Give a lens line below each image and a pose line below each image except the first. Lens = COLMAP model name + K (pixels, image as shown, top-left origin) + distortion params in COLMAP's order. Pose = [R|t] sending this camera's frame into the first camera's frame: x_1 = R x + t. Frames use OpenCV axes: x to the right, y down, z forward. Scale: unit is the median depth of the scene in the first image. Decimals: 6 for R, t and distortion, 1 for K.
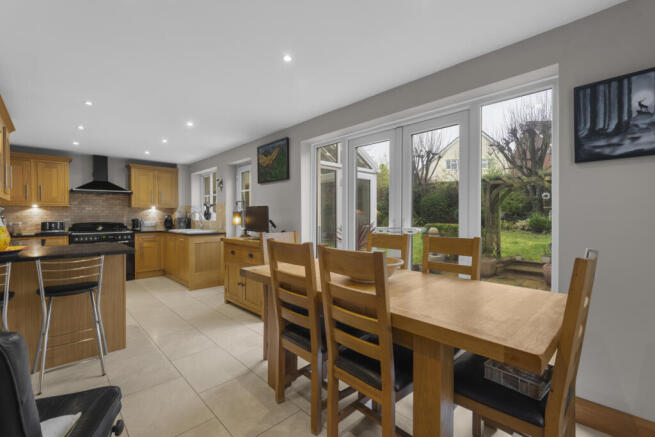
lens RADIAL K [[289.5, 0, 327.2], [0, 289.5, 219.3], [0, 0, 1]] dist [-0.010286, -0.000022]
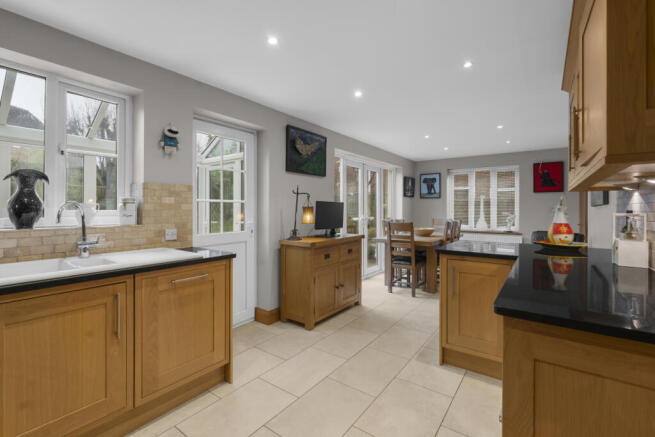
lens RADIAL K [[289.5, 0, 329.5], [0, 289.5, 207.0], [0, 0, 1]] dist [-0.010286, -0.000022]
pose [[-0.170790, 0.009409, 0.985263, -0.889945], [0.015173, 0.999861, -0.006918, -0.014944], [-0.985191, 0.013768, -0.170909, 0.879722]]
